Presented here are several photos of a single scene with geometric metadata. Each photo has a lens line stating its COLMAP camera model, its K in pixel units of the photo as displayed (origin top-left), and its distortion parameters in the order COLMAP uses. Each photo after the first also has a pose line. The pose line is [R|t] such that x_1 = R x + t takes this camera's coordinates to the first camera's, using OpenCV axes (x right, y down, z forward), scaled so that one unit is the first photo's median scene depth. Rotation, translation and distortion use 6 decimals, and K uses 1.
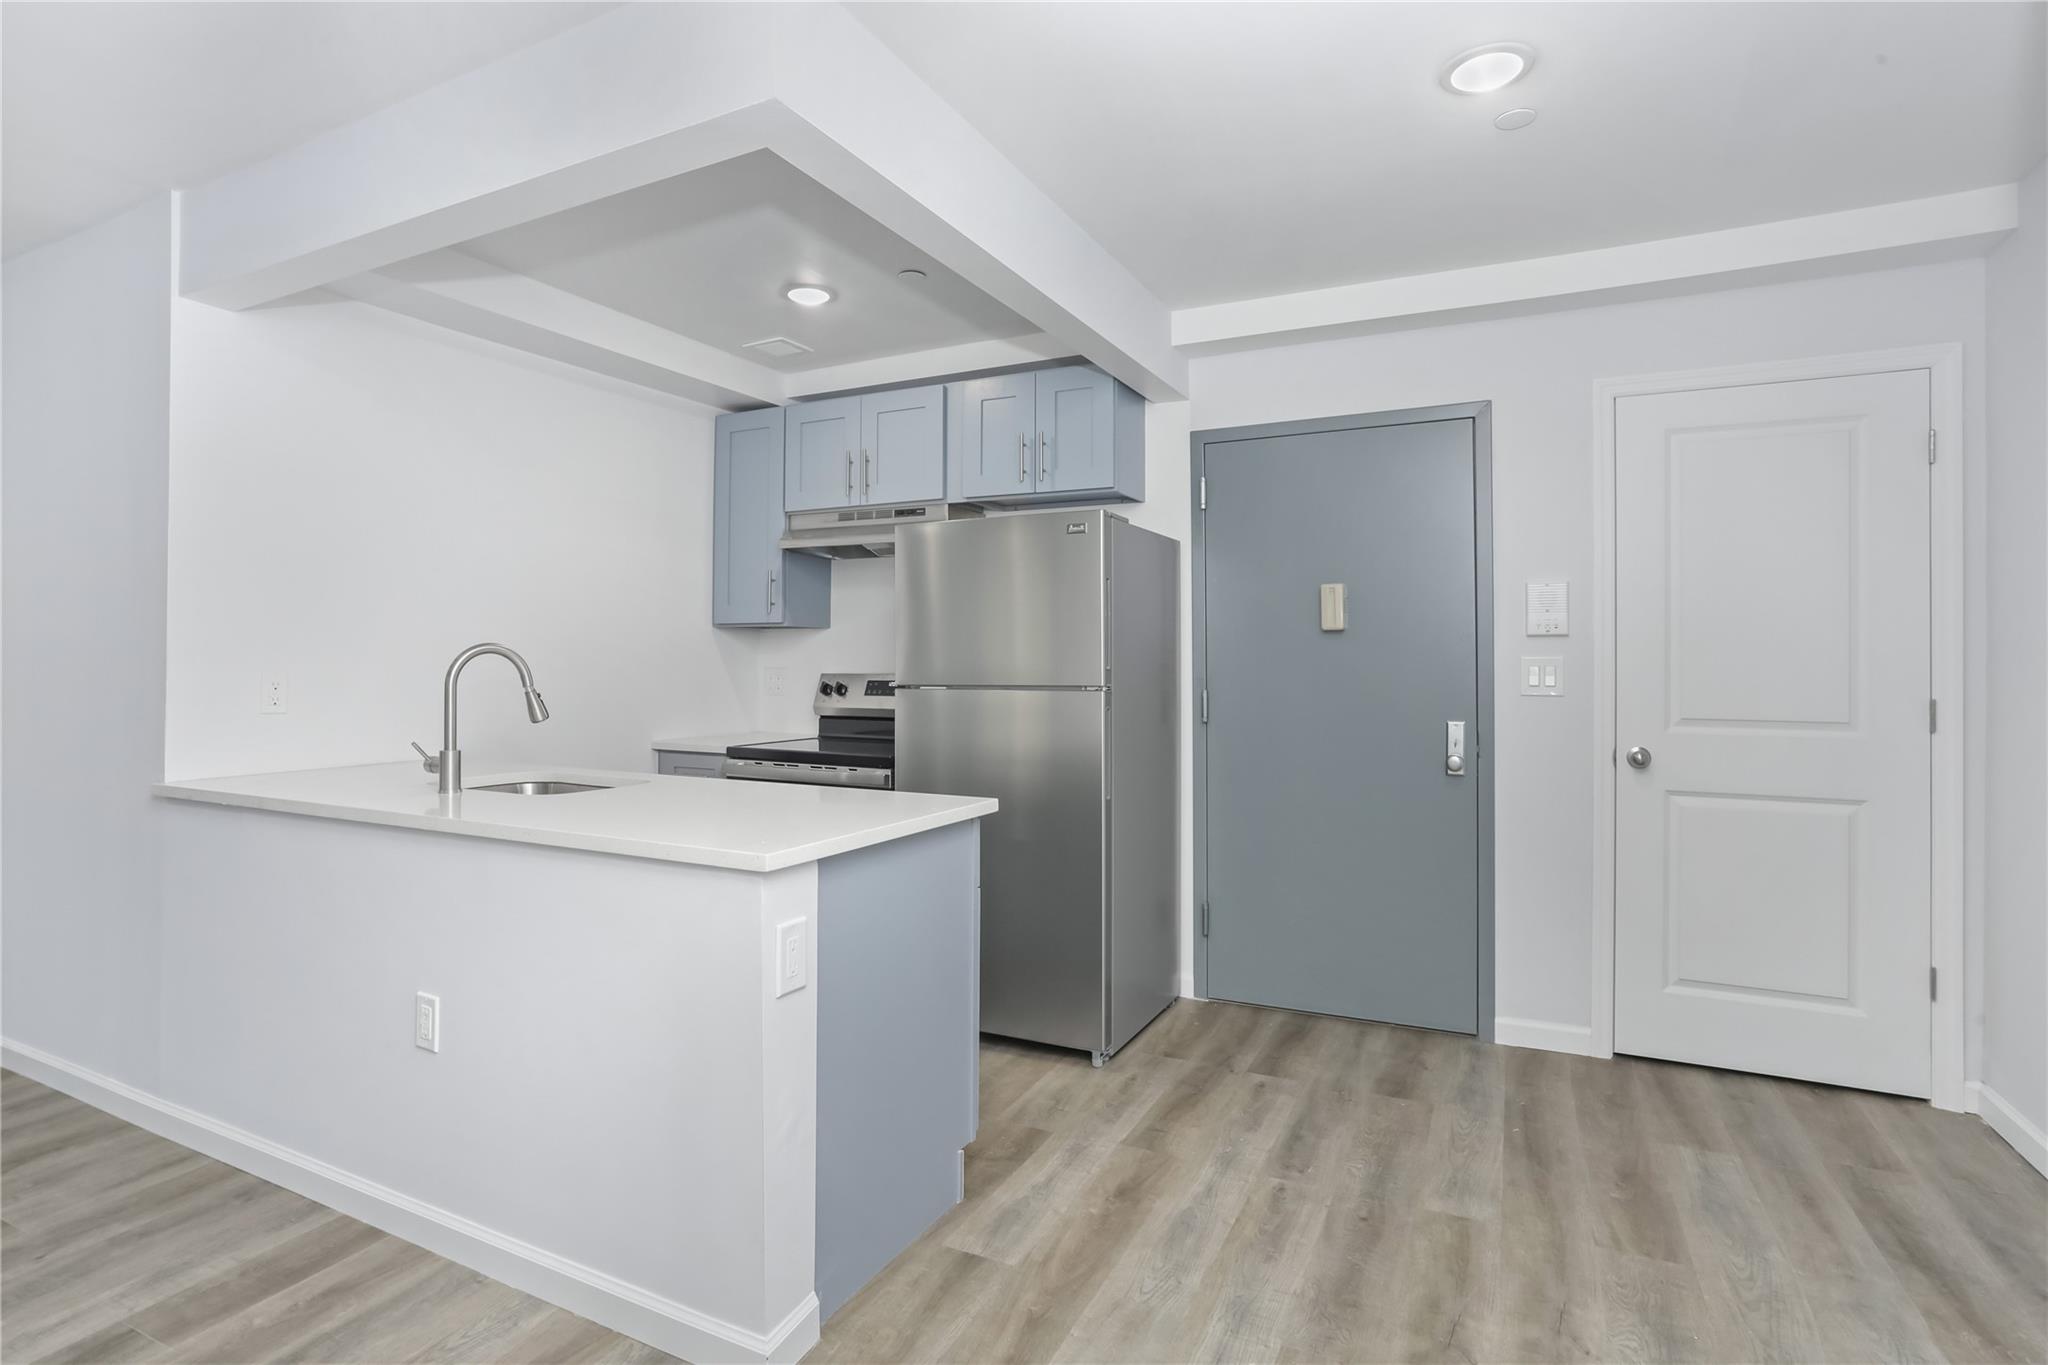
lens RADIAL K [[1018.2, 0, 1024.0], [0, 1018.2, 682.5], [0, 0, 1]] dist [0.000594, 0.000070]
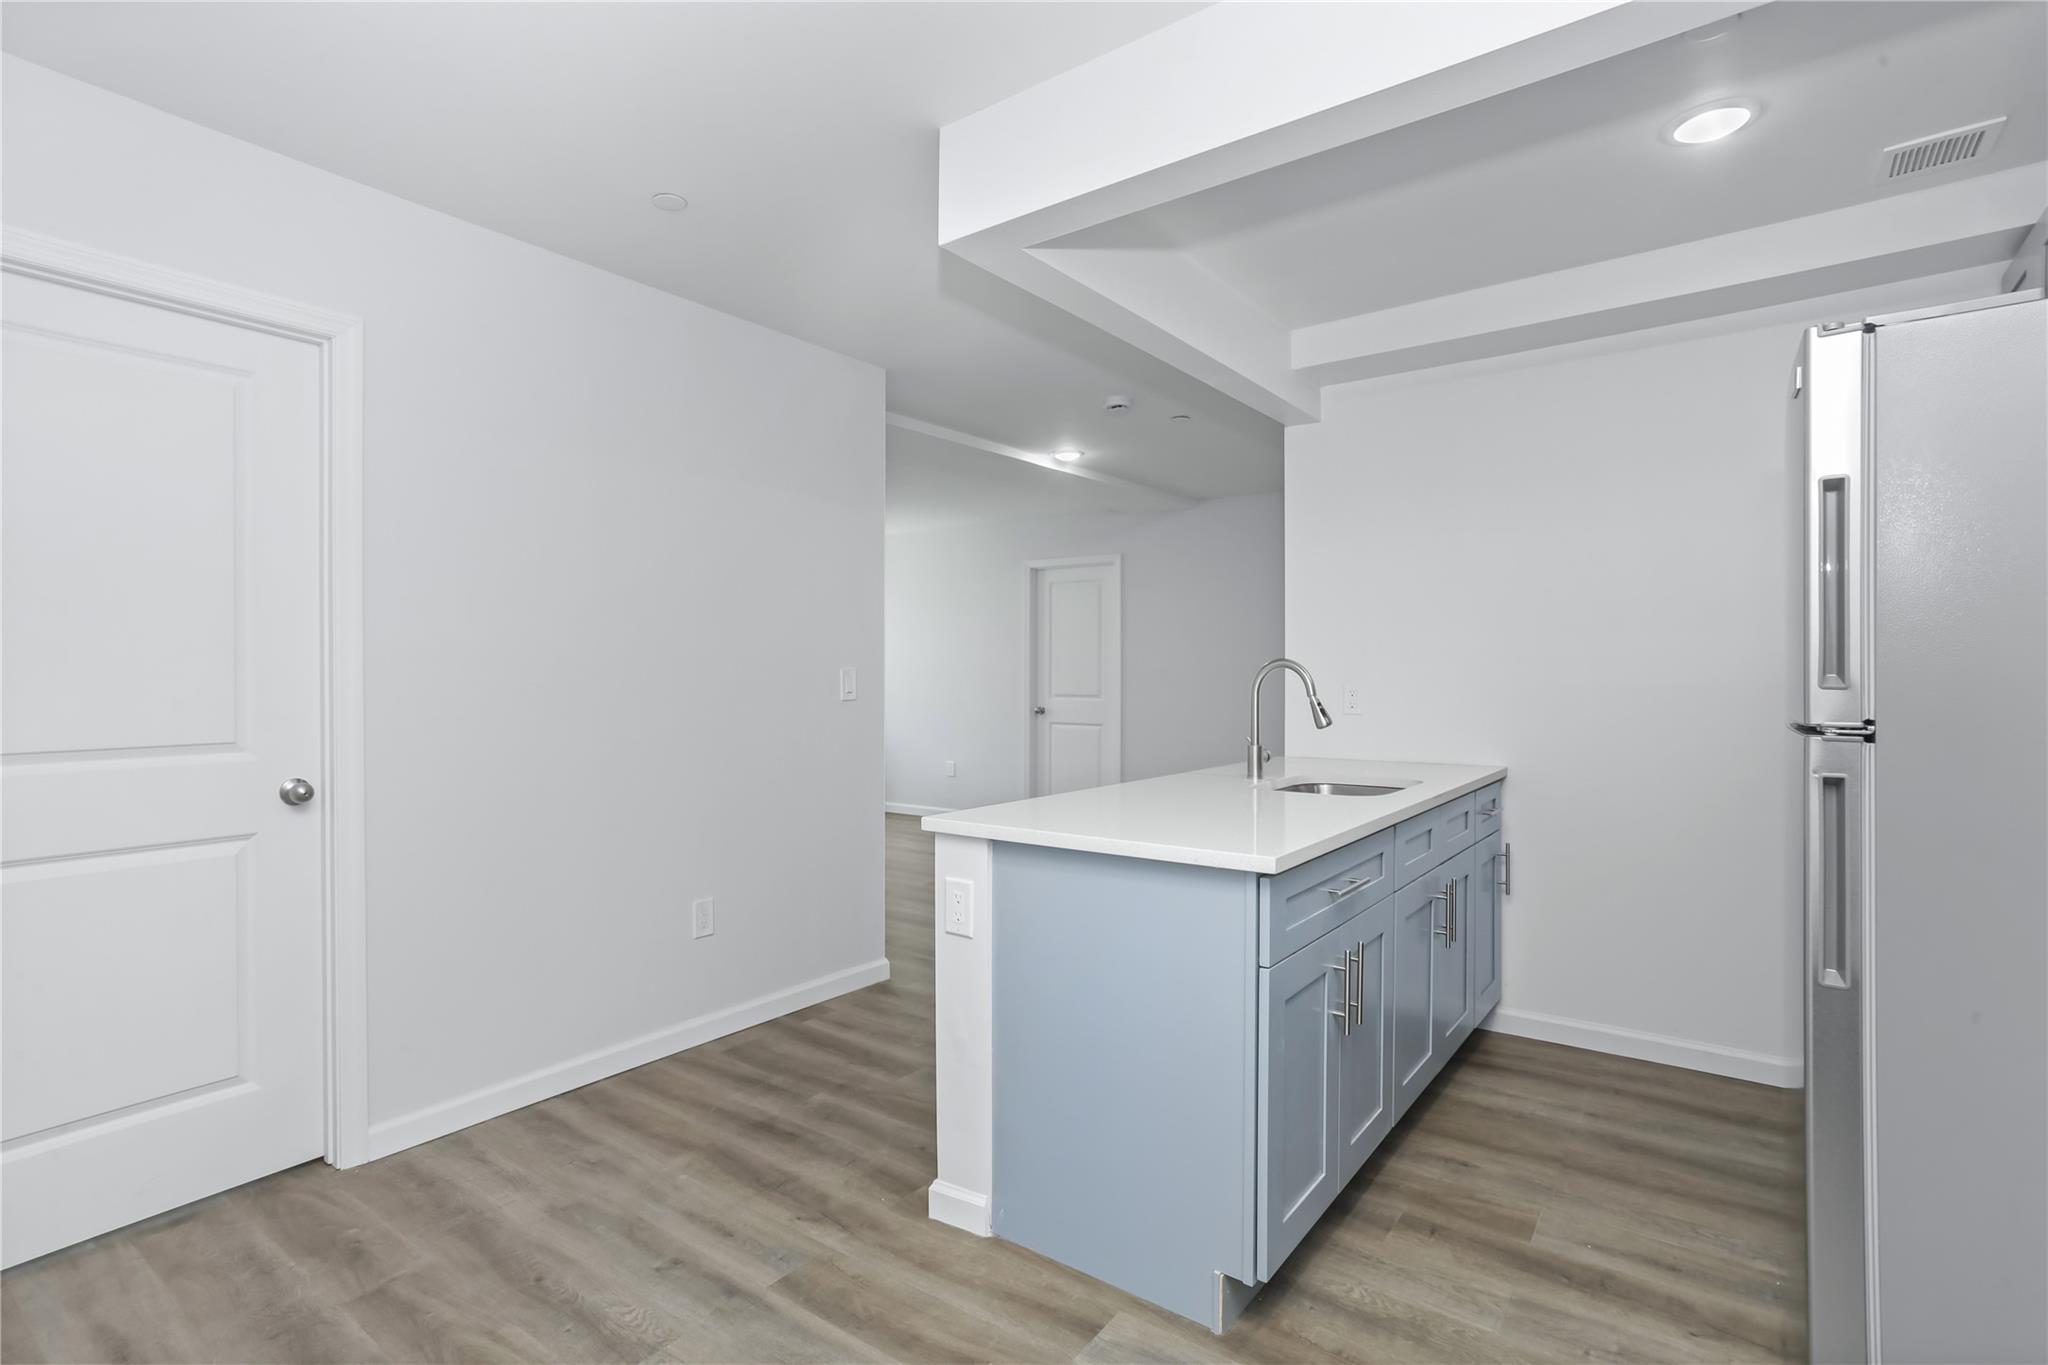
lens RADIAL K [[995.9, 0, 1013.5], [0, 995.9, 677.2], [0, 0, 1]] dist [-0.053420, 0.033439]
pose [[-0.170016, 0.000755, -0.985441, 0.668159], [-0.020076, 0.999790, 0.004229, -0.015406], [0.985237, 0.020503, -0.169965, 0.870808]]
